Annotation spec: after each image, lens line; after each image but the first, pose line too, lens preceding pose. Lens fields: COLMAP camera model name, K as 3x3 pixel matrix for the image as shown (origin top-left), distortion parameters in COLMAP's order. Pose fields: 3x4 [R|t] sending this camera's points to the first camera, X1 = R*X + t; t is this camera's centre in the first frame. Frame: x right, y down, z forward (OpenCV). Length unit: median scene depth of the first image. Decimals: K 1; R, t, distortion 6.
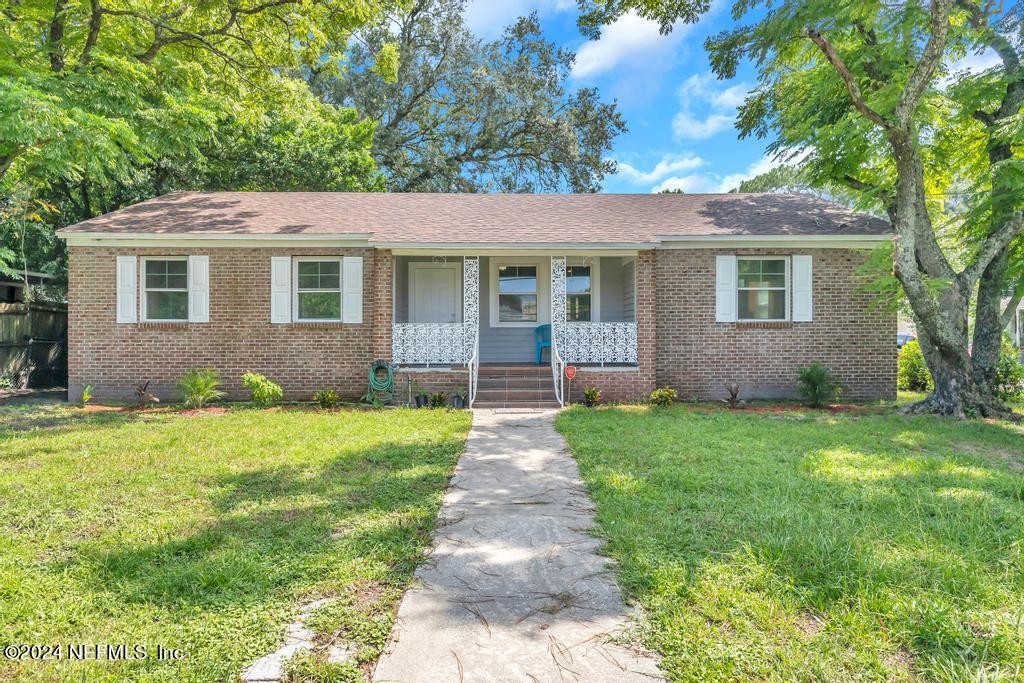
lens RADIAL K [[623.9, 0, 512.0], [0, 623.9, 340.5], [0, 0, 1]] dist [0.003793, 0.000242]
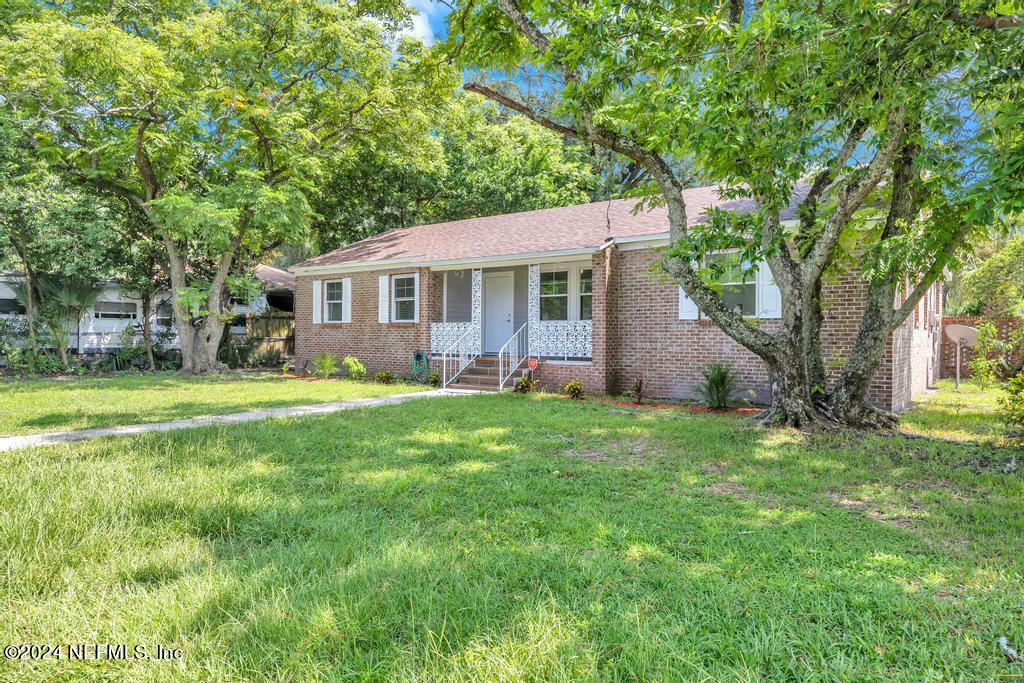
lens RADIAL K [[645.9, 0, 512.2], [0, 645.9, 340.1], [0, 0, 1]] dist [-0.003306, -0.000095]
pose [[0.784923, 0.010965, -0.619497, 0.767107], [-0.008989, 0.999940, 0.006310, -0.000817], [0.619528, 0.000616, 0.784974, 0.033489]]
